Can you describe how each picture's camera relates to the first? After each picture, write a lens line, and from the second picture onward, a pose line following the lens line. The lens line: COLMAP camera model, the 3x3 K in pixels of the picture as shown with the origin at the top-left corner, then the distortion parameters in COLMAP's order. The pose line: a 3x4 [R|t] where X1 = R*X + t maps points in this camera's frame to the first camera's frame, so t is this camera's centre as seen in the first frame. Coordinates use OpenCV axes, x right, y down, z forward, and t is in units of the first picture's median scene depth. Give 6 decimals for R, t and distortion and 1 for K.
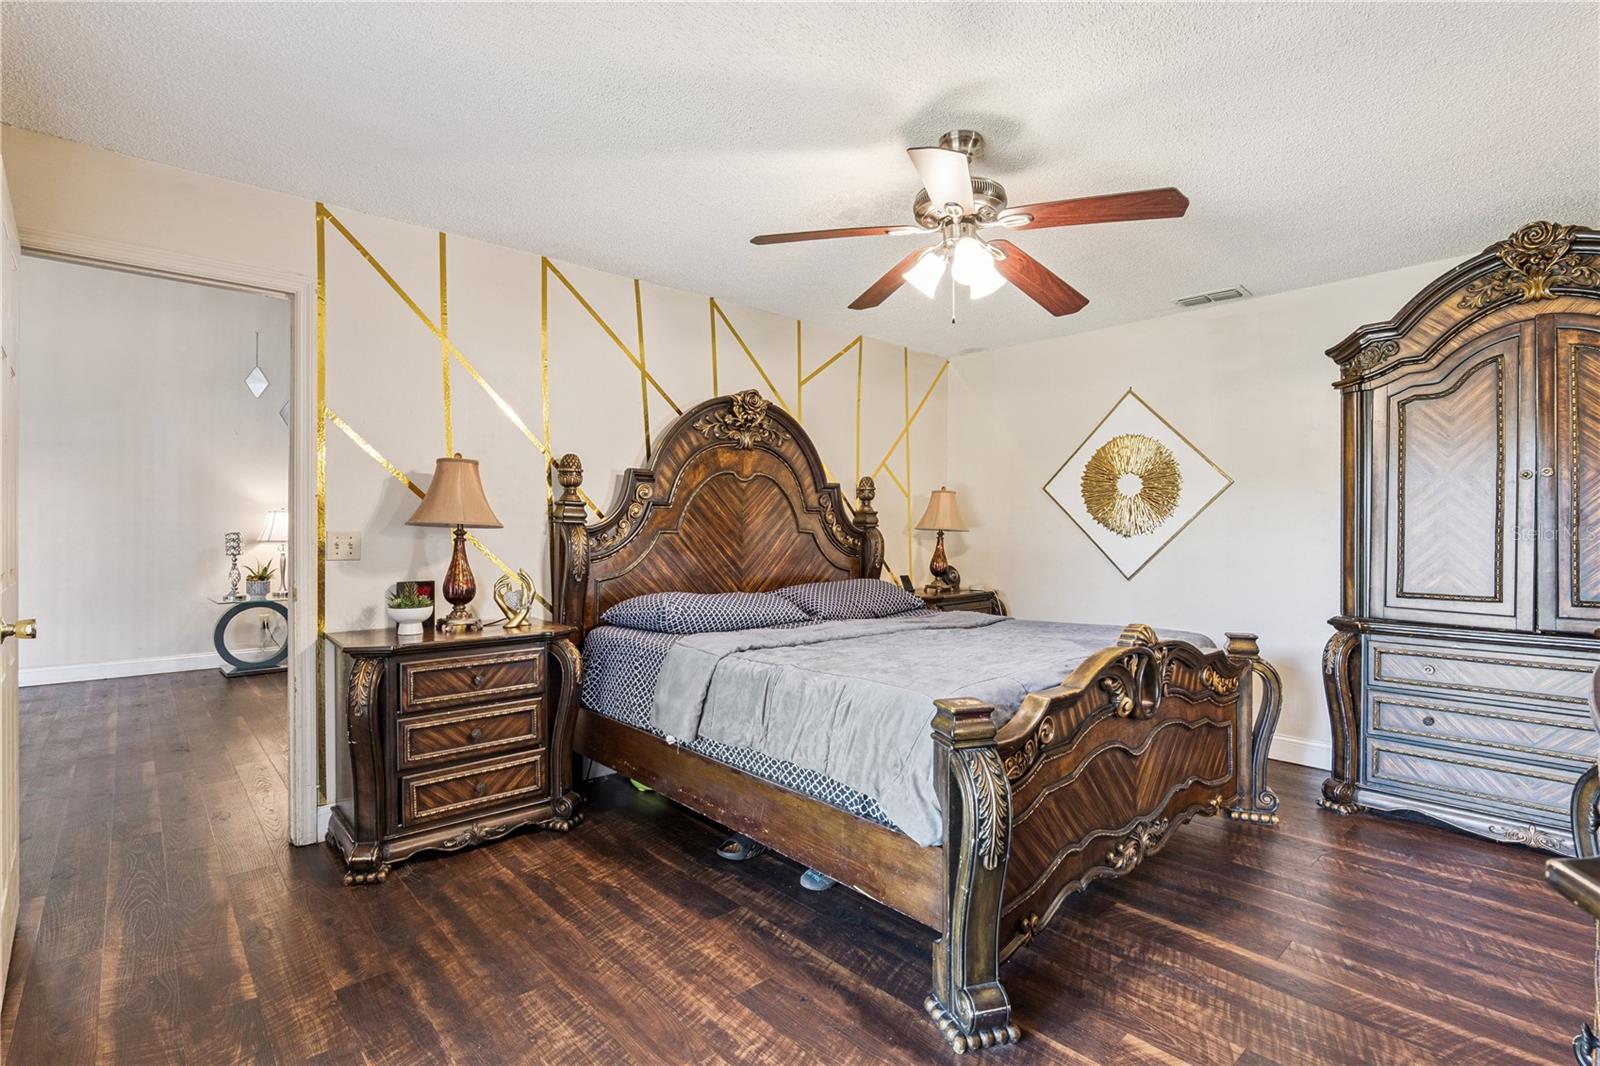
lens RADIAL K [[744.9, 0, 803.3], [0, 744.9, 532.9], [0, 0, 1]] dist [-0.025005, 0.007595]
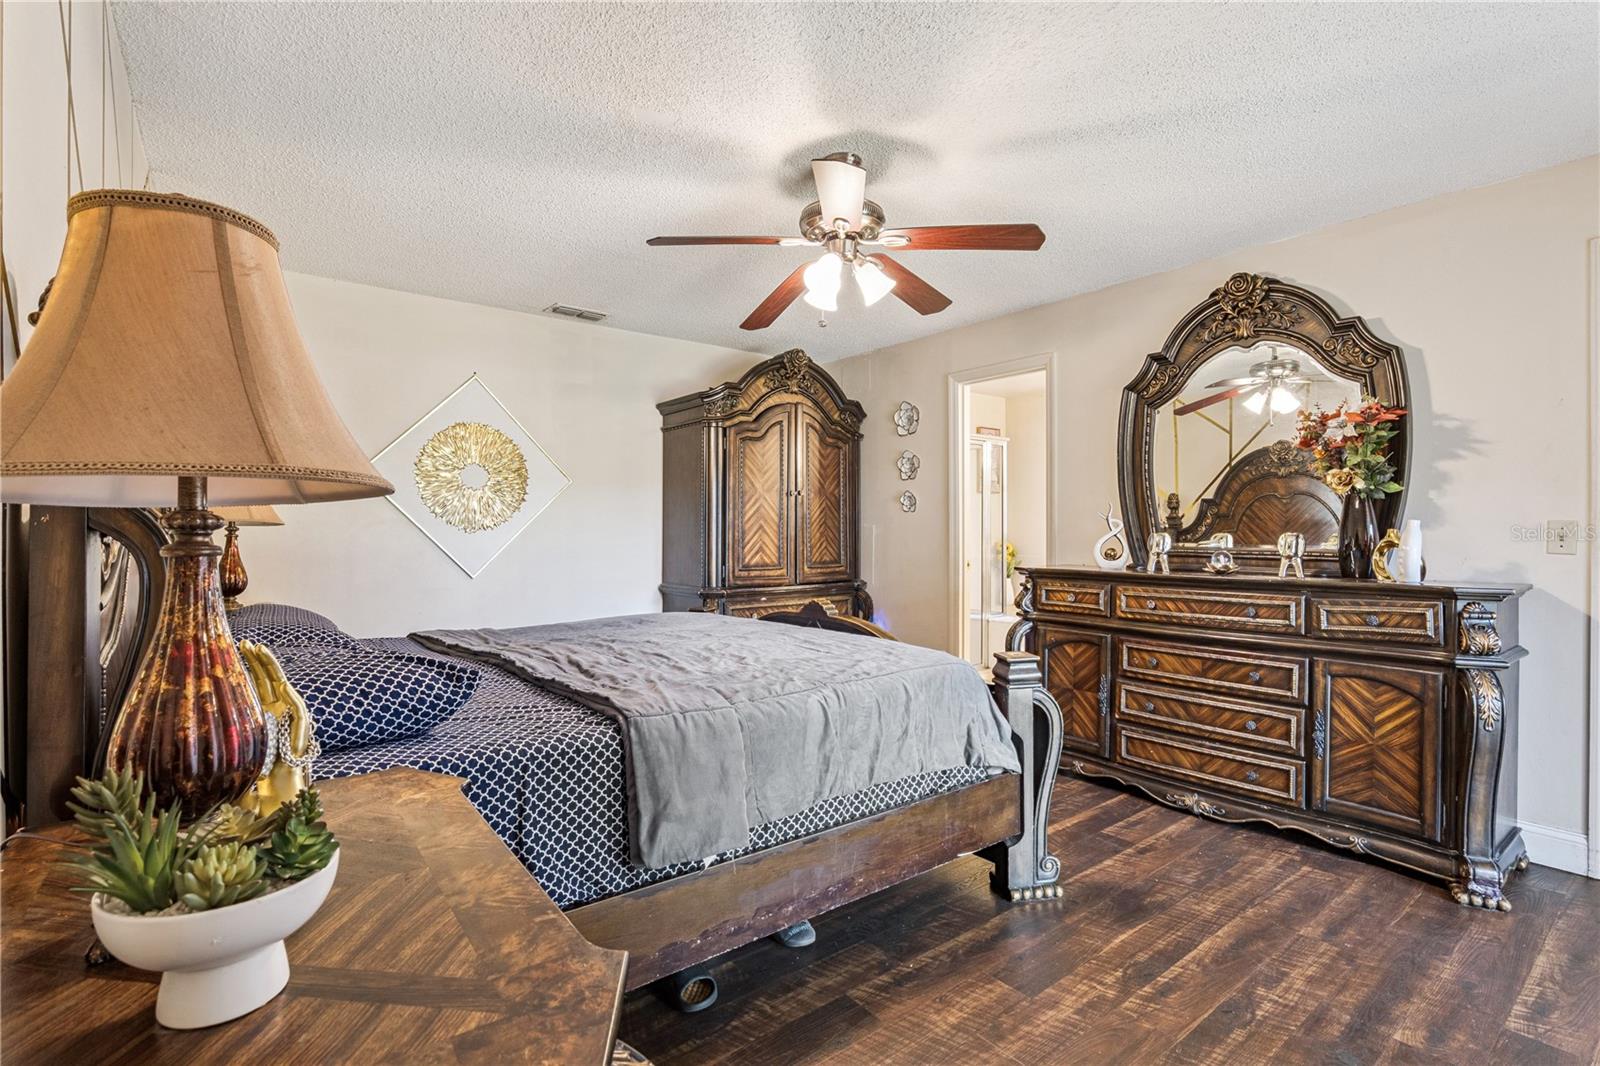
lens RADIAL K [[744.9, 0, 803.3], [0, 744.9, 532.9], [0, 0, 1]] dist [-0.025005, 0.007595]
pose [[0.084515, -0.006787, 0.996399, -0.781581], [0.003927, 0.999971, 0.006479, 0.000707], [-0.996414, 0.003365, 0.084540, 0.868385]]
